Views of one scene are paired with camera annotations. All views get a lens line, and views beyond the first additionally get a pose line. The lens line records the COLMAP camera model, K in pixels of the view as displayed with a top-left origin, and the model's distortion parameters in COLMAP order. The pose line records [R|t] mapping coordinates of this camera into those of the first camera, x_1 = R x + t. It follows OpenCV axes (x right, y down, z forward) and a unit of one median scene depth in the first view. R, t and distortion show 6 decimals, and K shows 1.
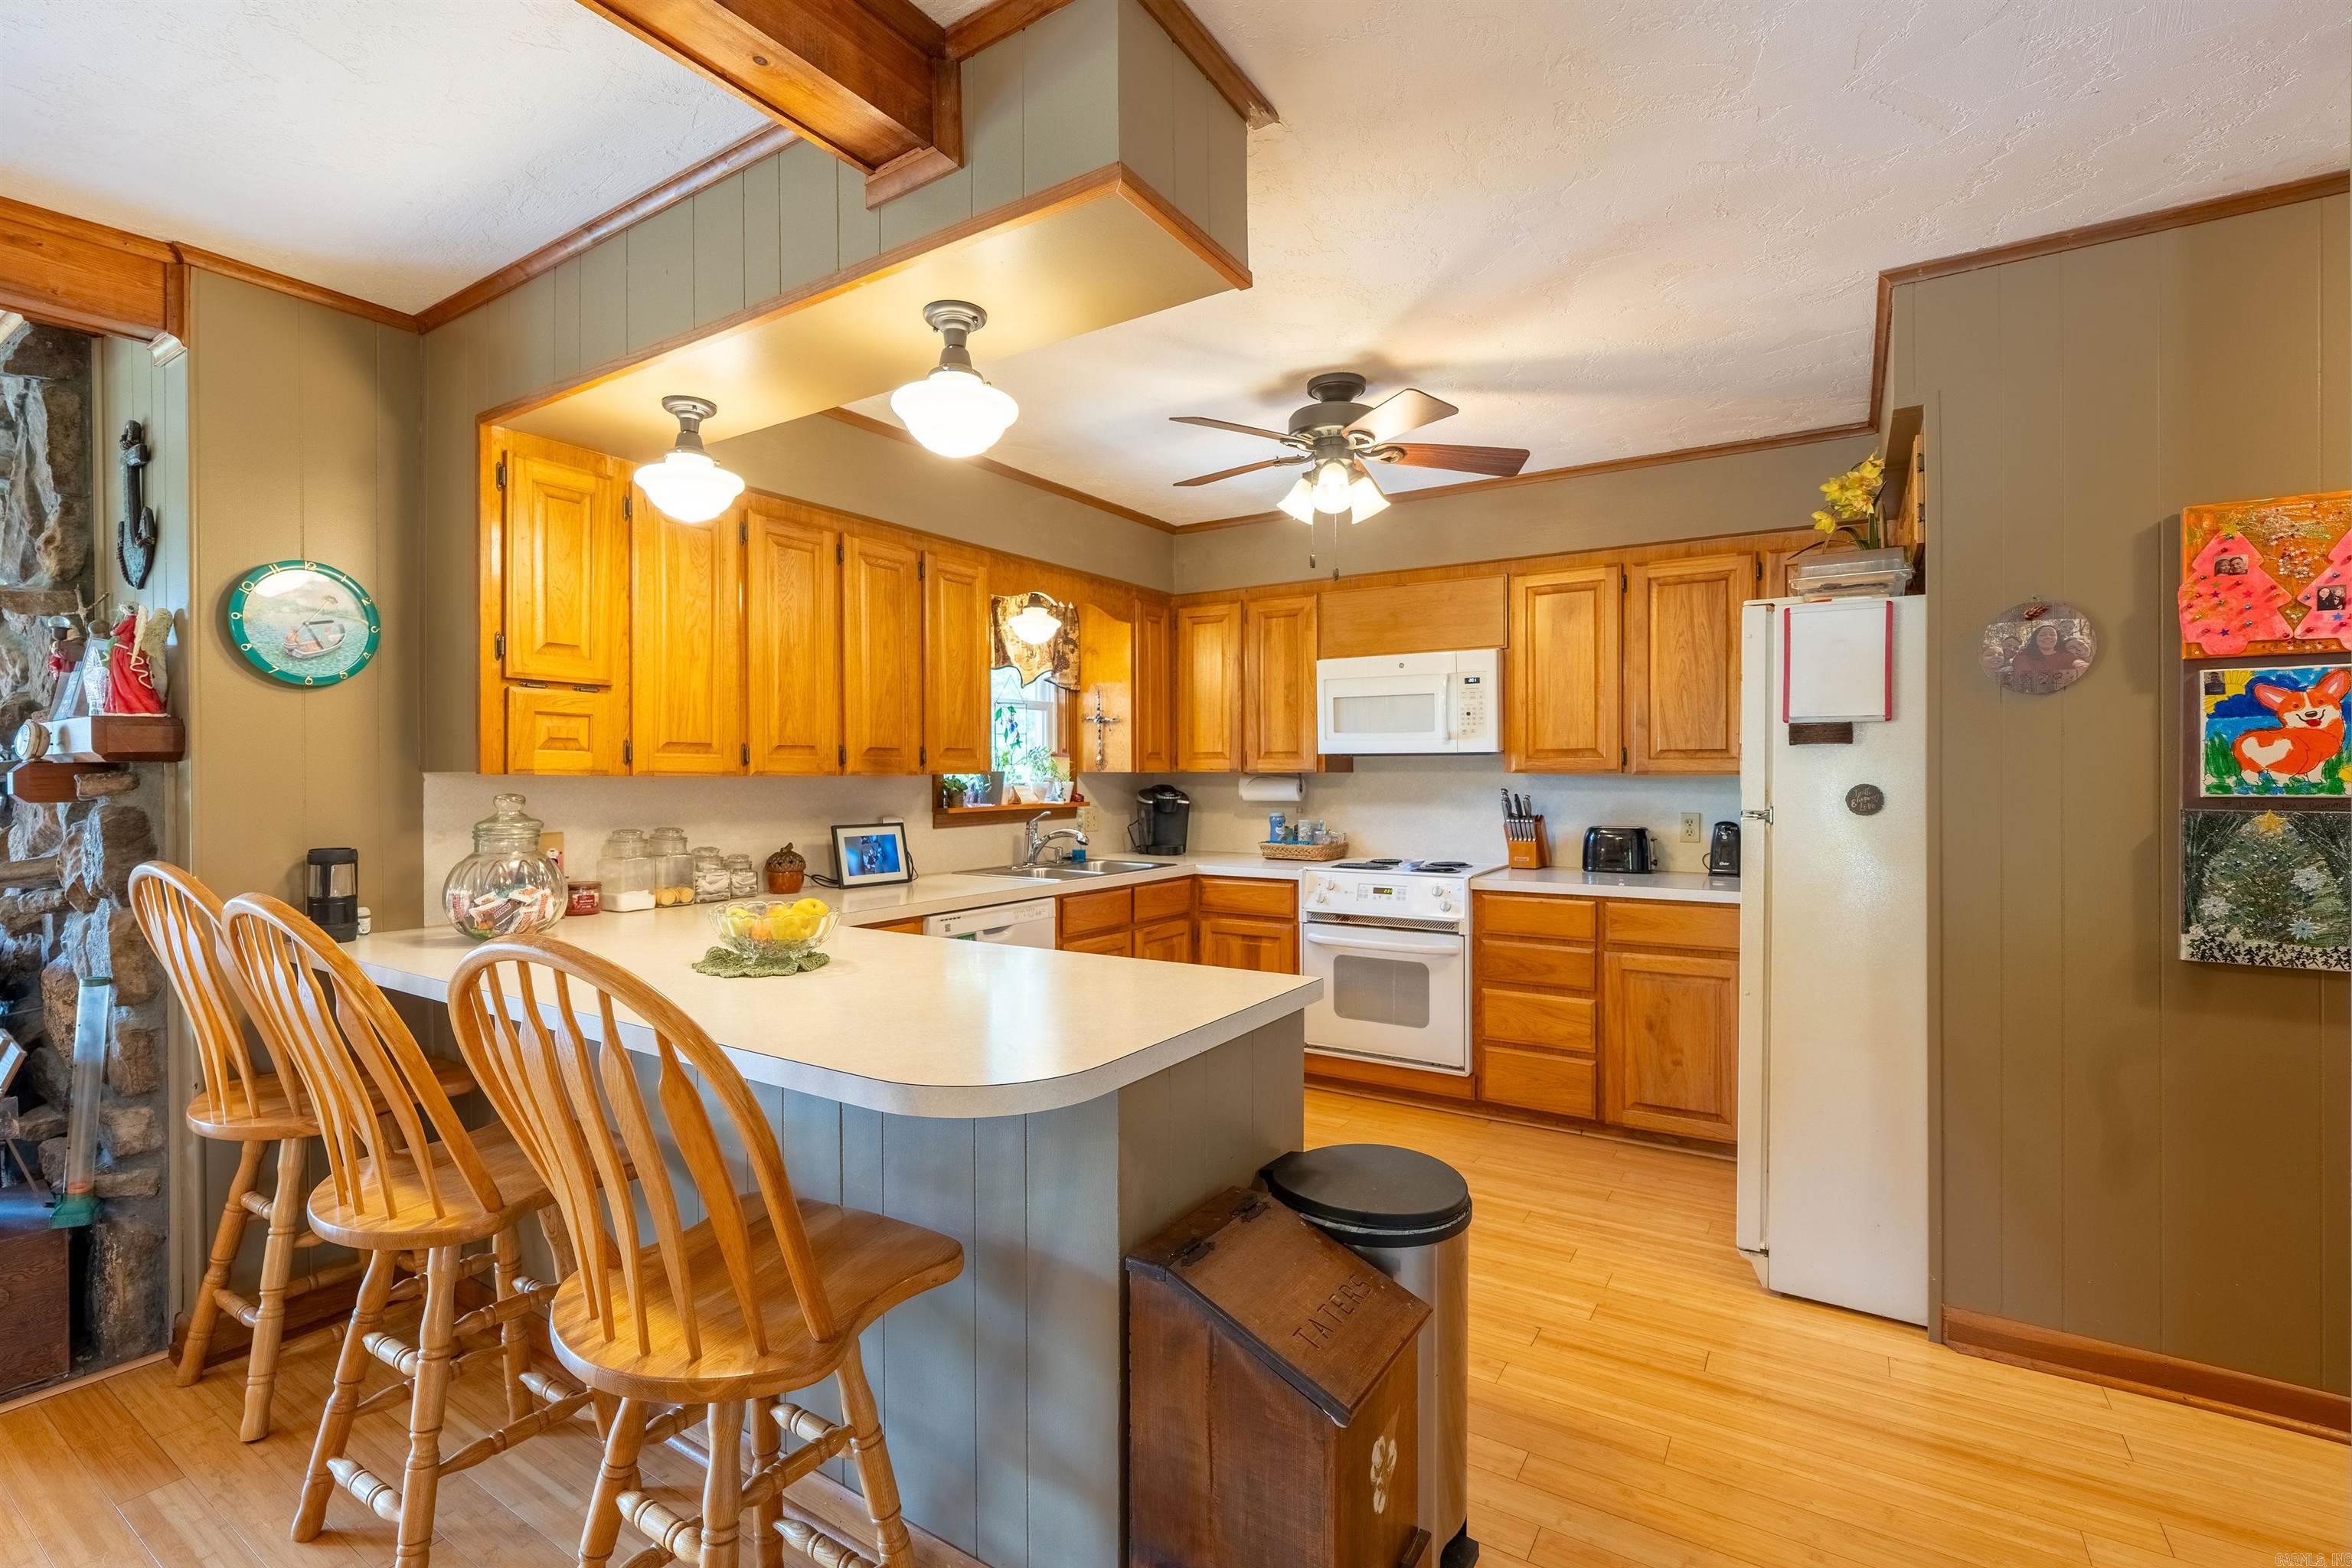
lens RADIAL K [[1063.3, 0, 1143.1], [0, 1063.3, 777.8], [0, 0, 1]] dist [-0.004492, 0.002214]
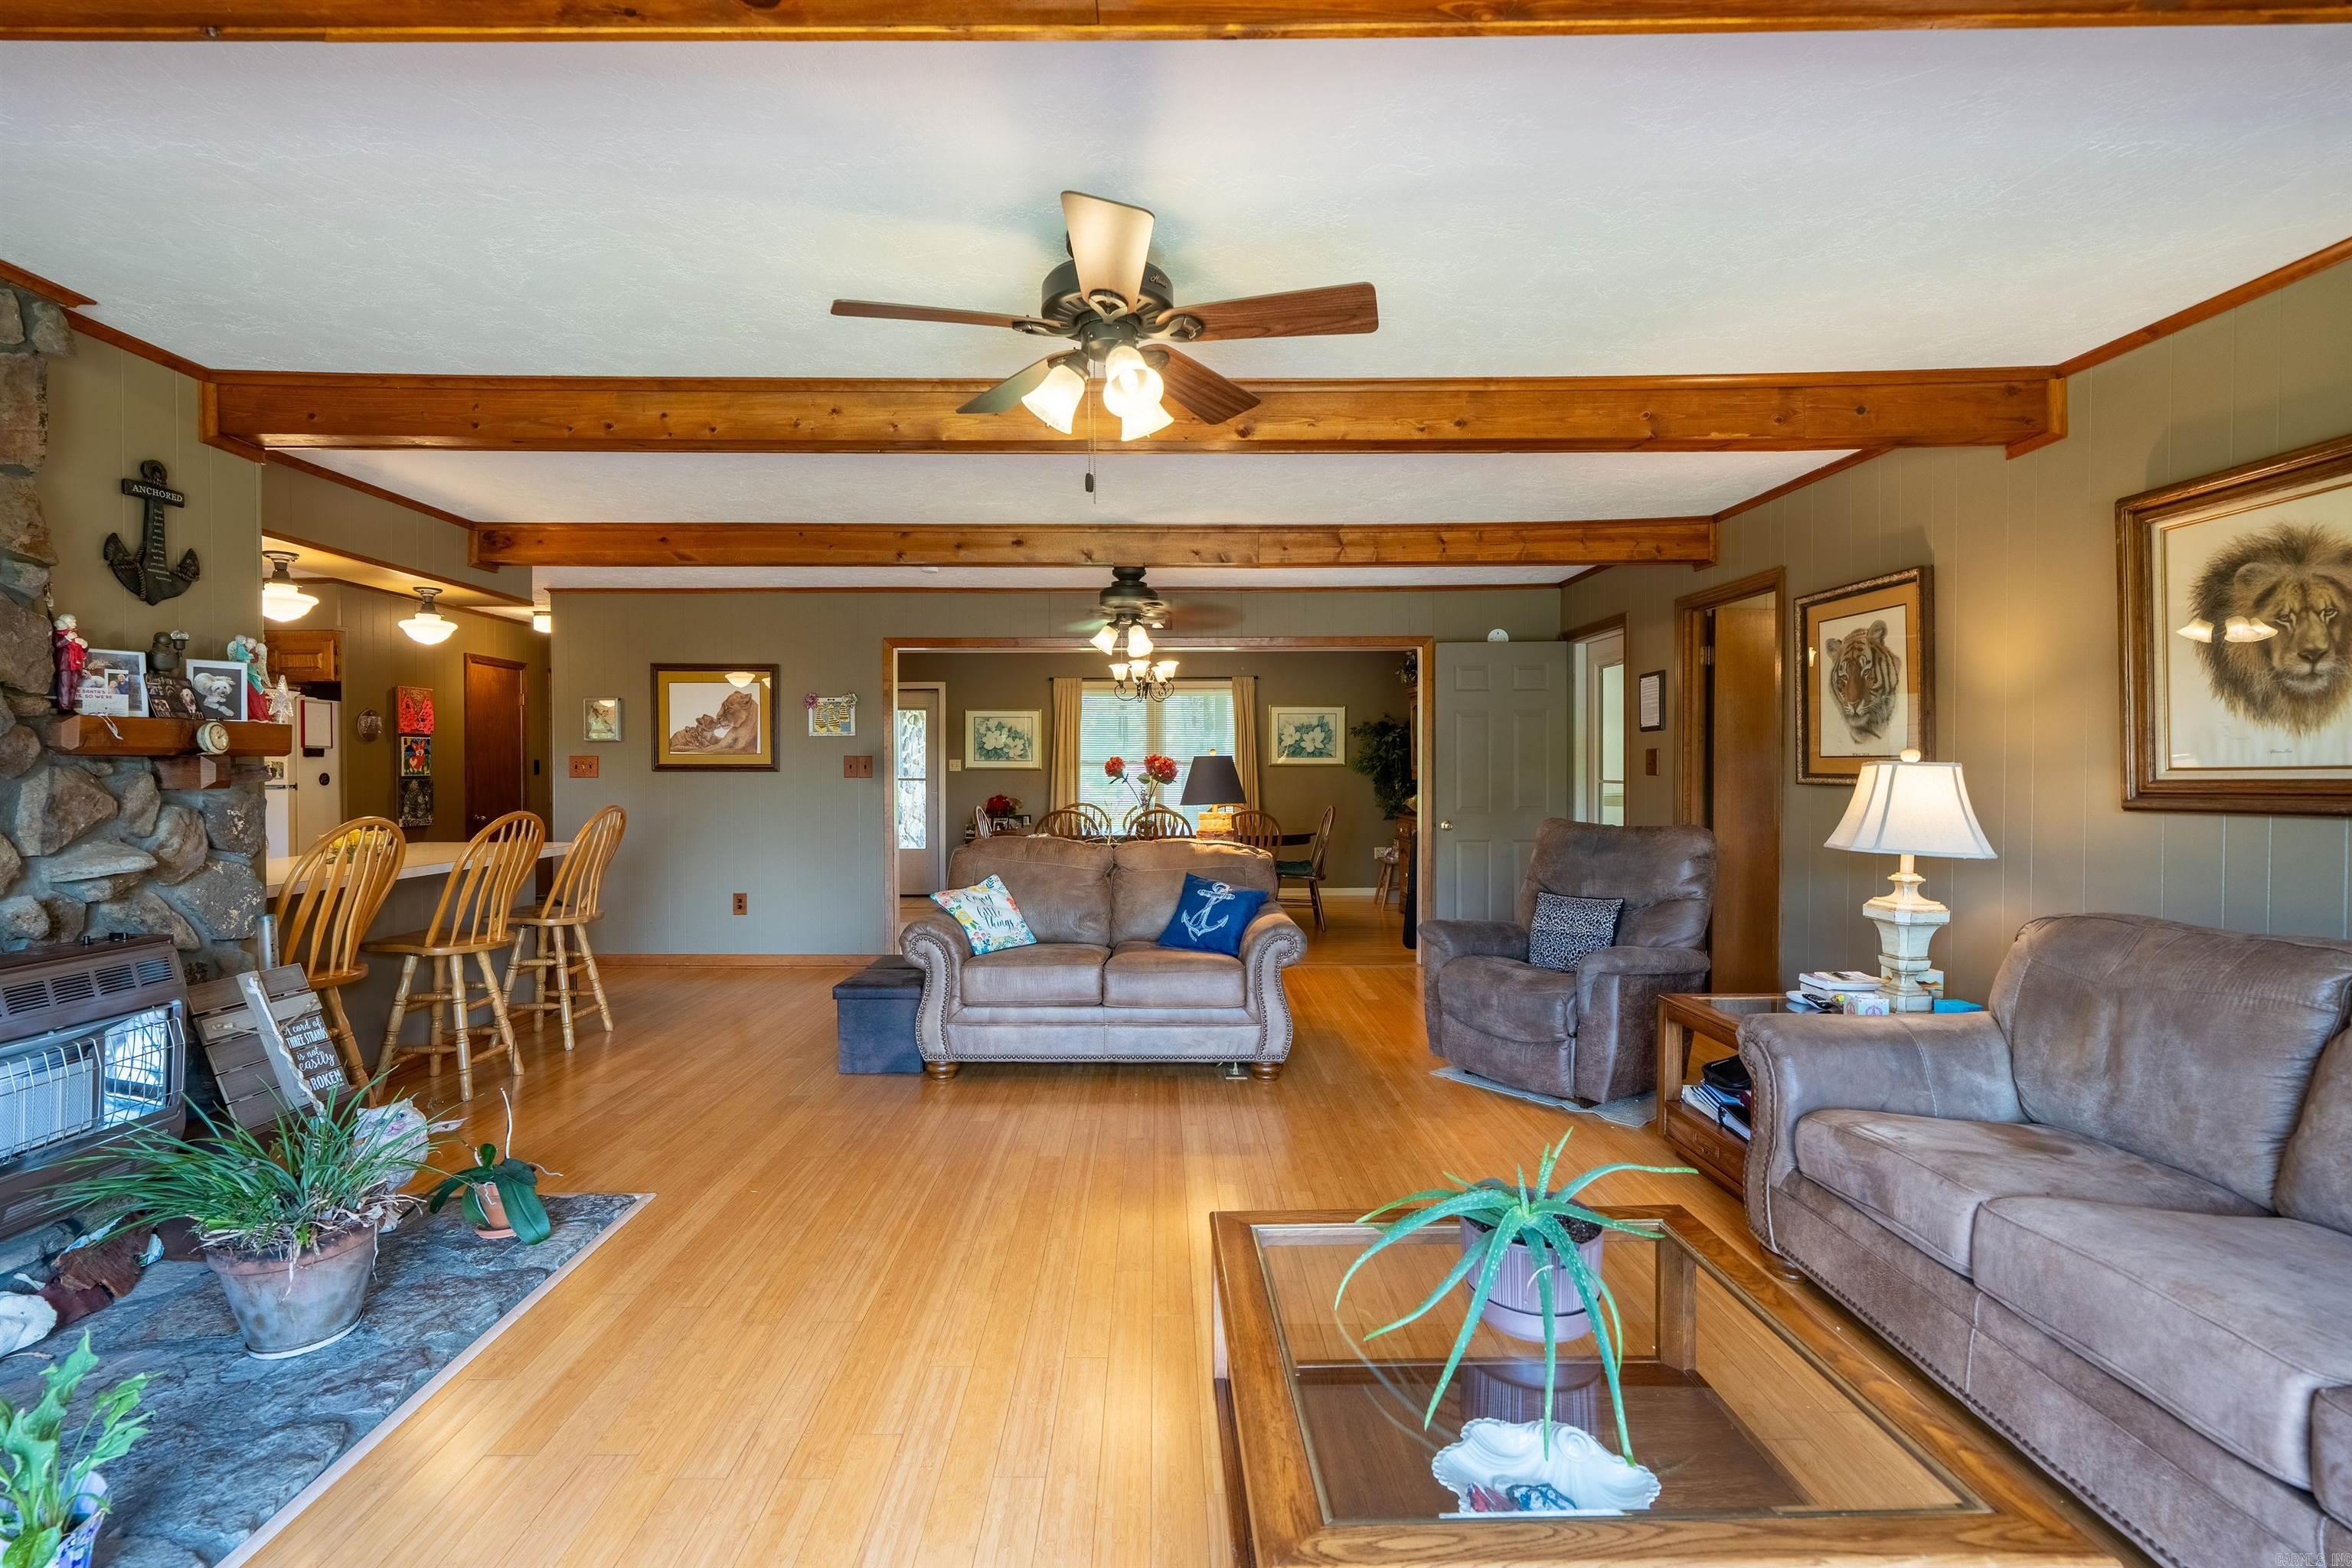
lens RADIAL K [[1063.3, 0, 1166.0], [0, 1063.3, 776.0], [0, 0, 1]] dist [-0.004492, 0.002214]
pose [[-0.552013, -0.002900, 0.833831, -2.108369], [0.005174, 0.999963, 0.006903, 0.005156], [-0.833820, 0.008125, -0.551977, 0.600103]]
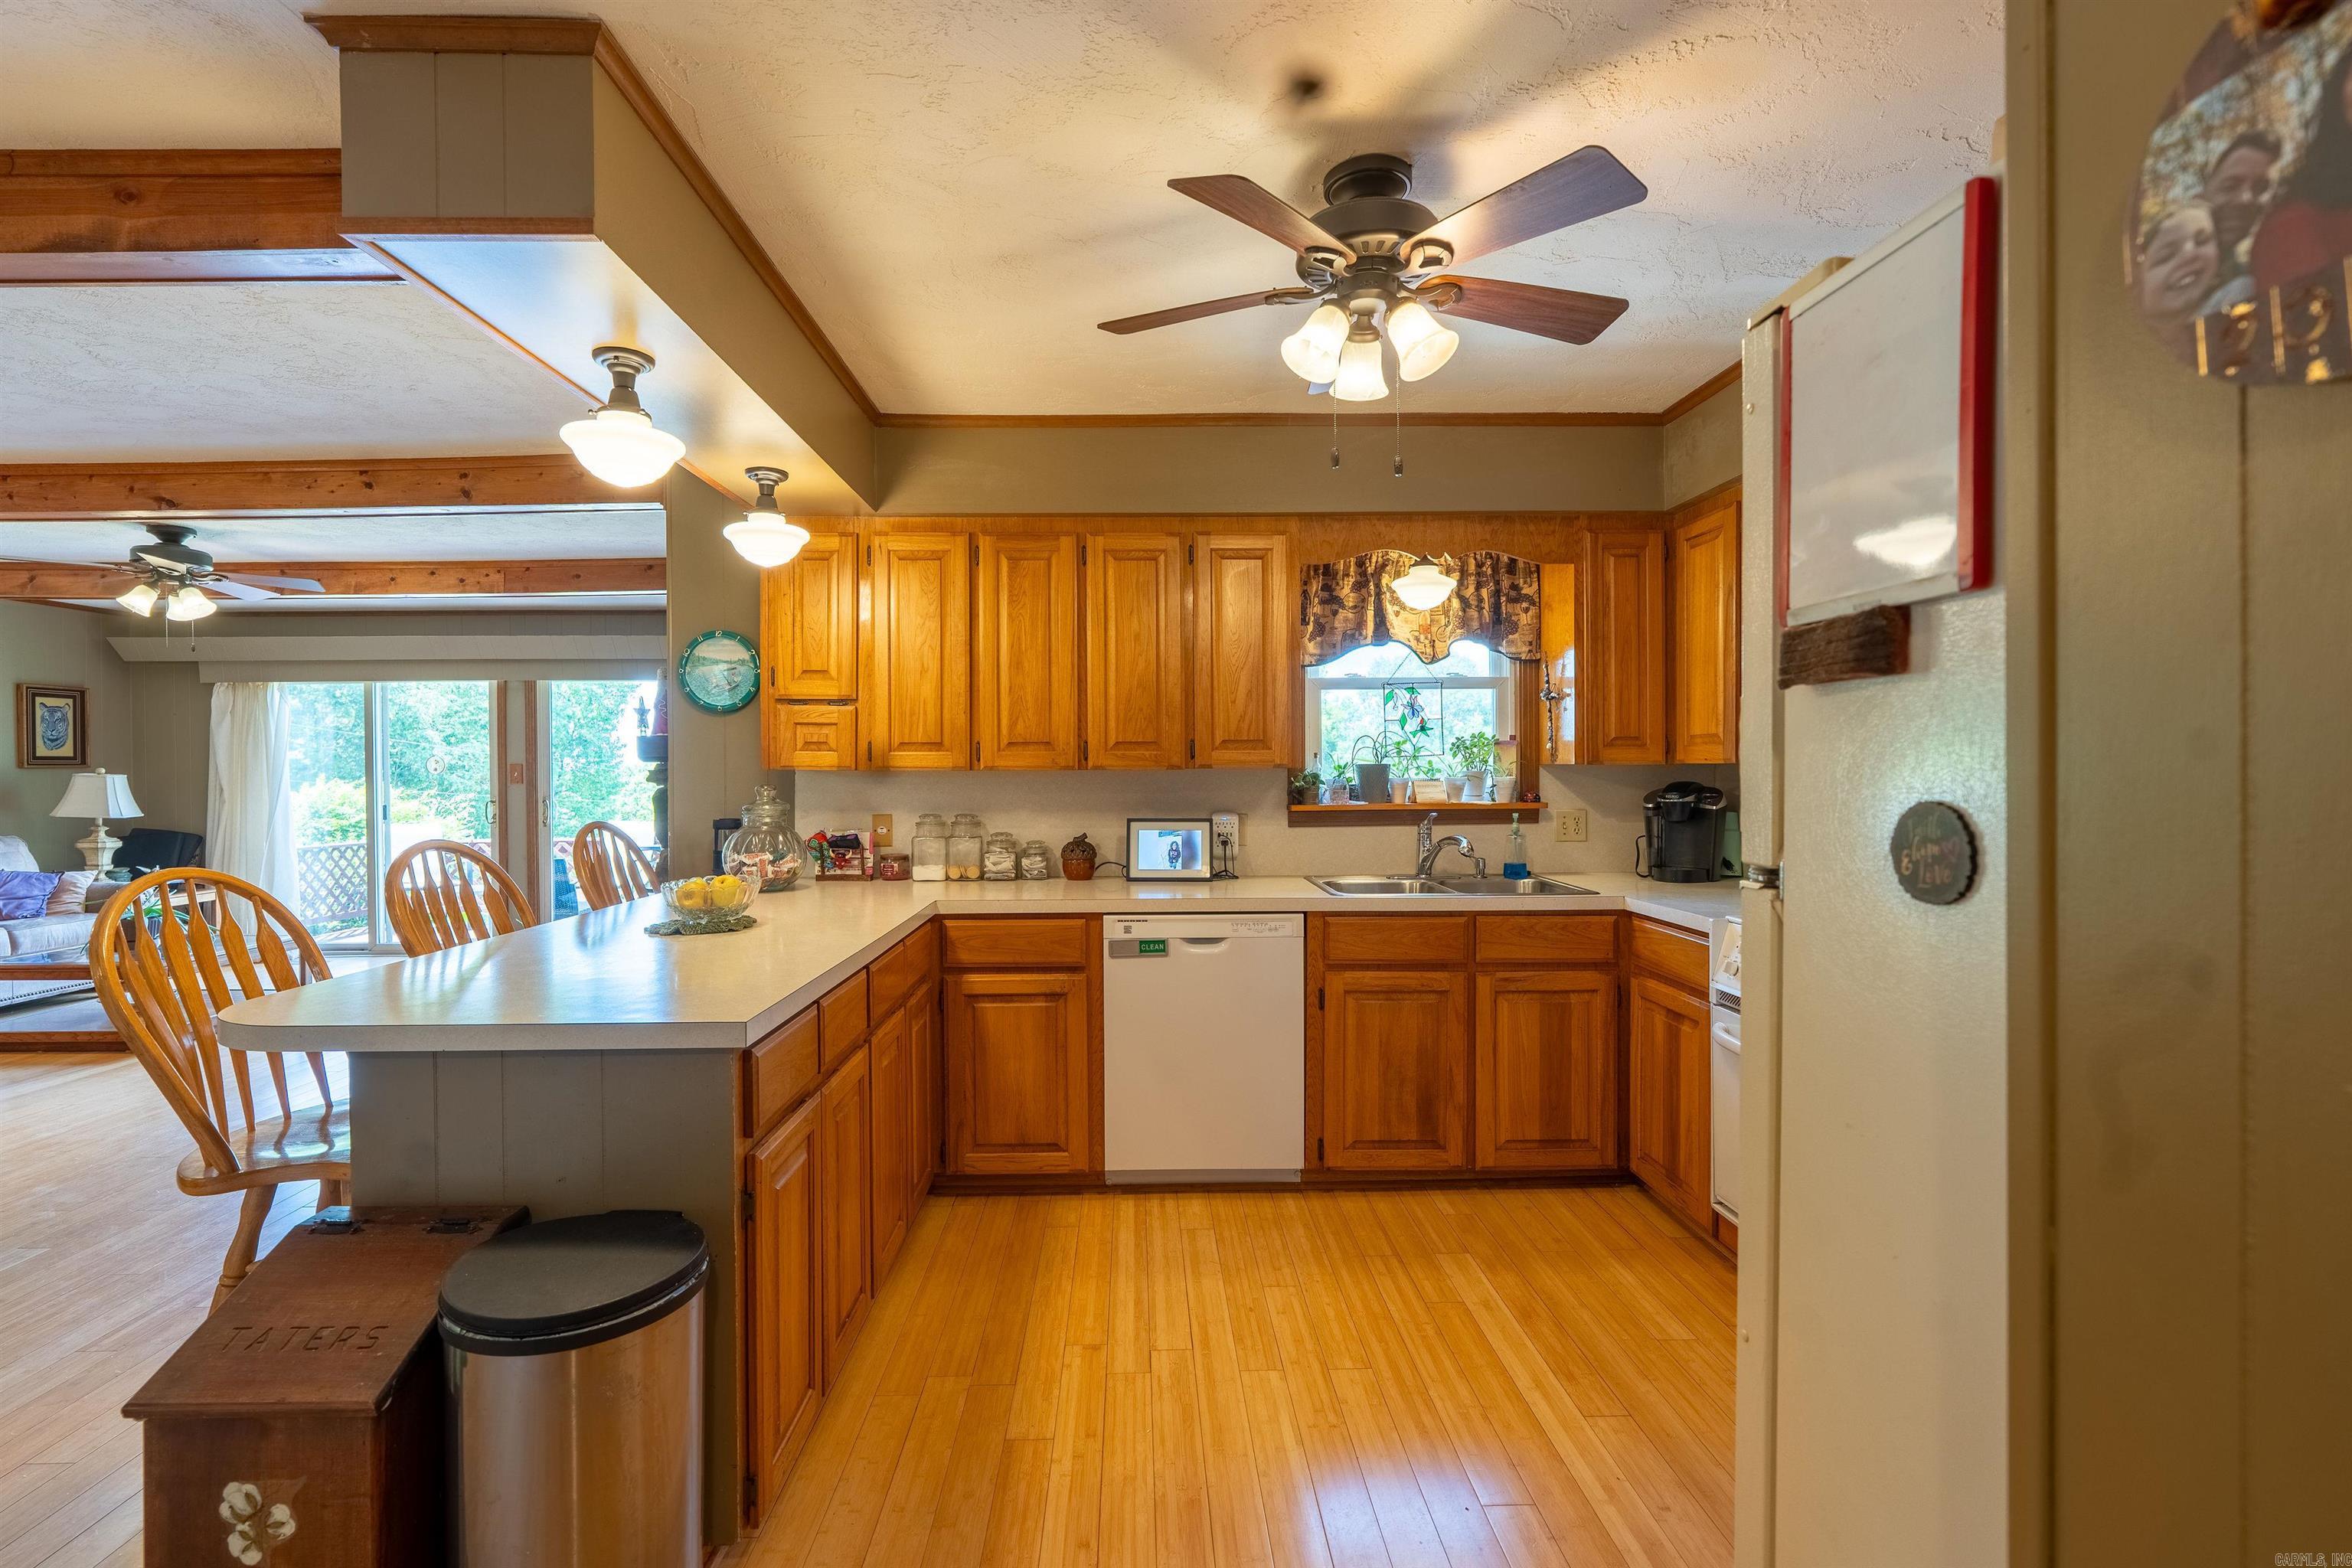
lens RADIAL K [[1063.3, 0, 1170.4], [0, 1063.3, 776.9], [0, 0, 1]] dist [-0.004492, 0.002214]
pose [[0.567699, 0.004937, -0.823222, 0.692435], [0.000000, 0.999982, 0.005997, -0.001635], [0.823236, -0.003404, 0.567689, 0.546541]]
